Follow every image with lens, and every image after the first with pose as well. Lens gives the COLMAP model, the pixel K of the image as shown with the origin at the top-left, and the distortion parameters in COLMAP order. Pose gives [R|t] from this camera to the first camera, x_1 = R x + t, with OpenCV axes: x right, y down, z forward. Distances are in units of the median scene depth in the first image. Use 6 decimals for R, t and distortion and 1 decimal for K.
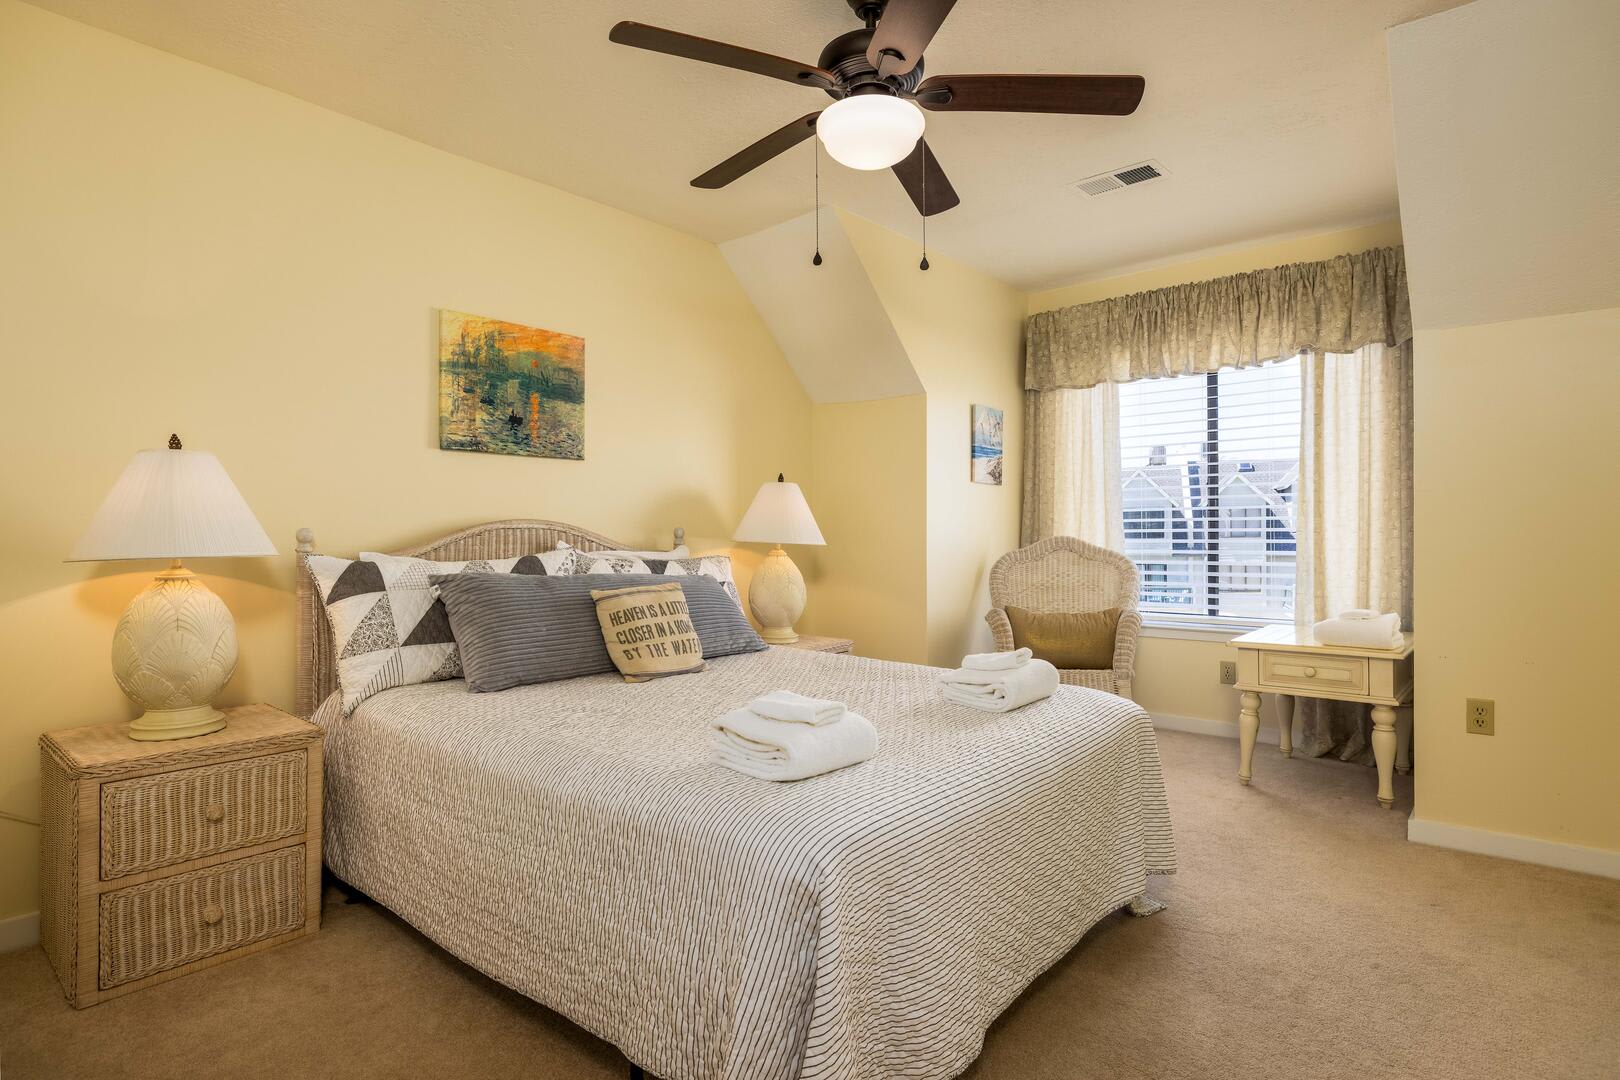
lens RADIAL K [[836.5, 0, 809.6], [0, 836.5, 539.8], [0, 0, 1]] dist [0.004340, 0.000196]
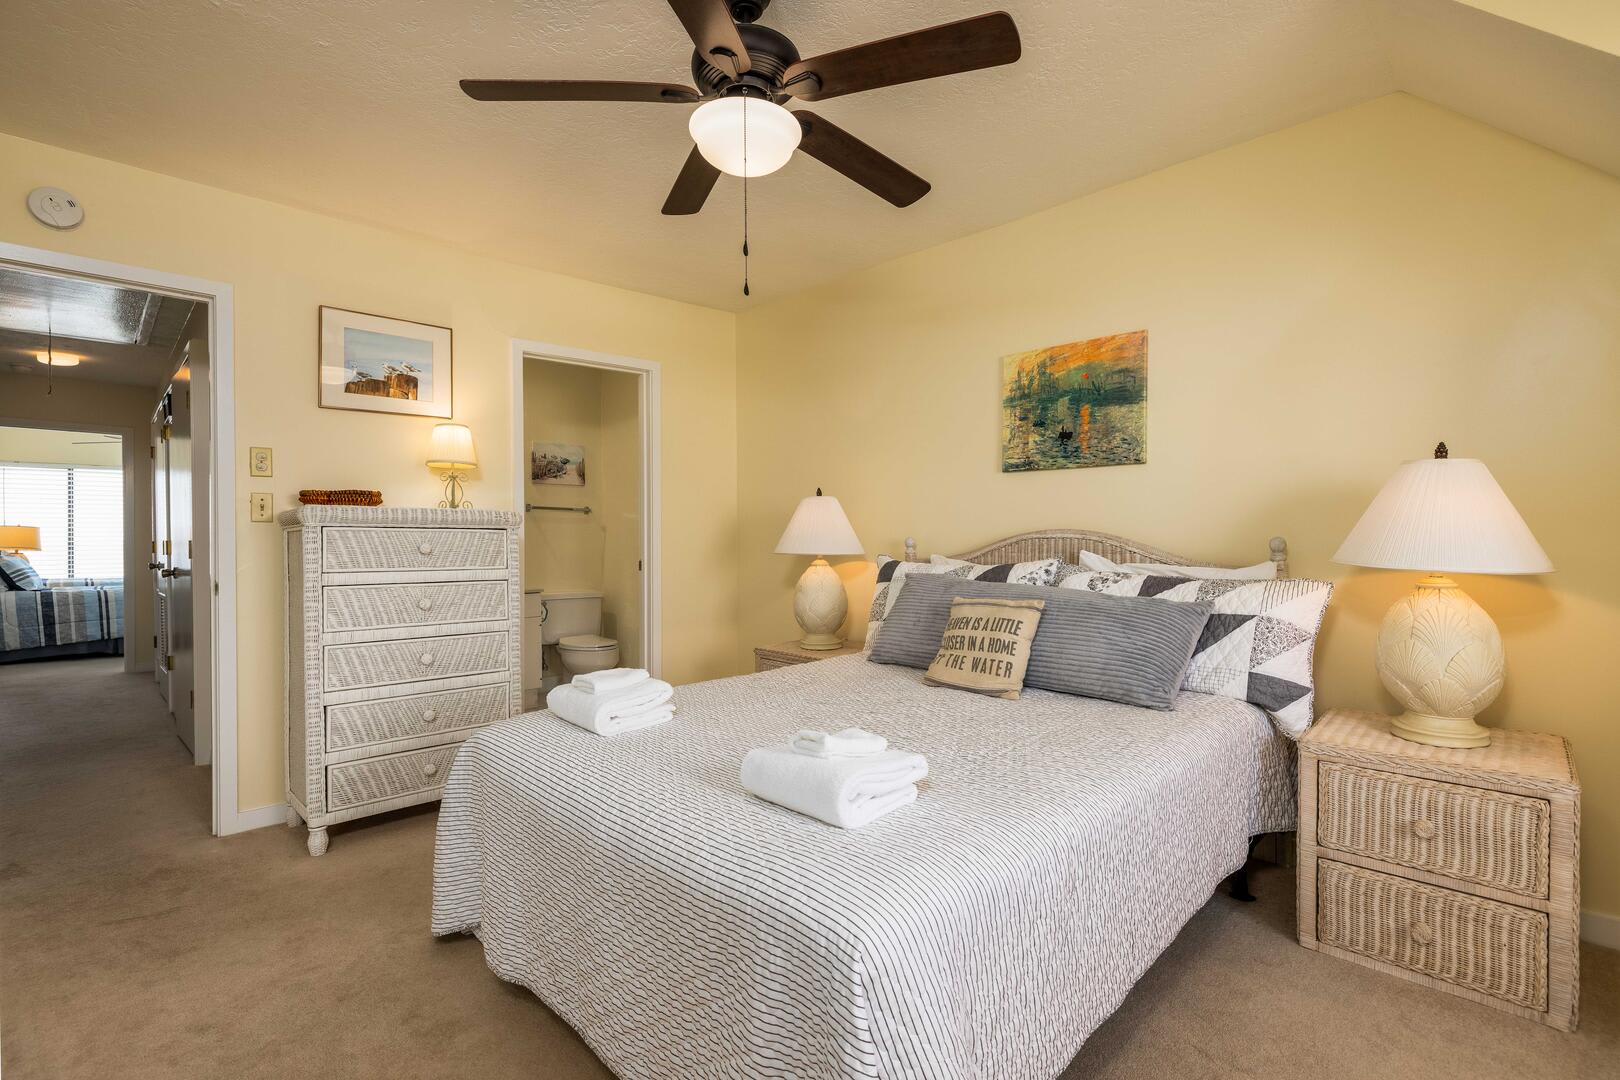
lens RADIAL K [[740.9, 0, 808.9], [0, 740.9, 536.3], [0, 0, 1]] dist [-0.005739, -0.000172]
pose [[-0.078565, 0.006117, -0.996890, 0.620583], [-0.008899, 0.999937, 0.006837, -0.019791], [0.996869, 0.009409, -0.078505, 0.770293]]
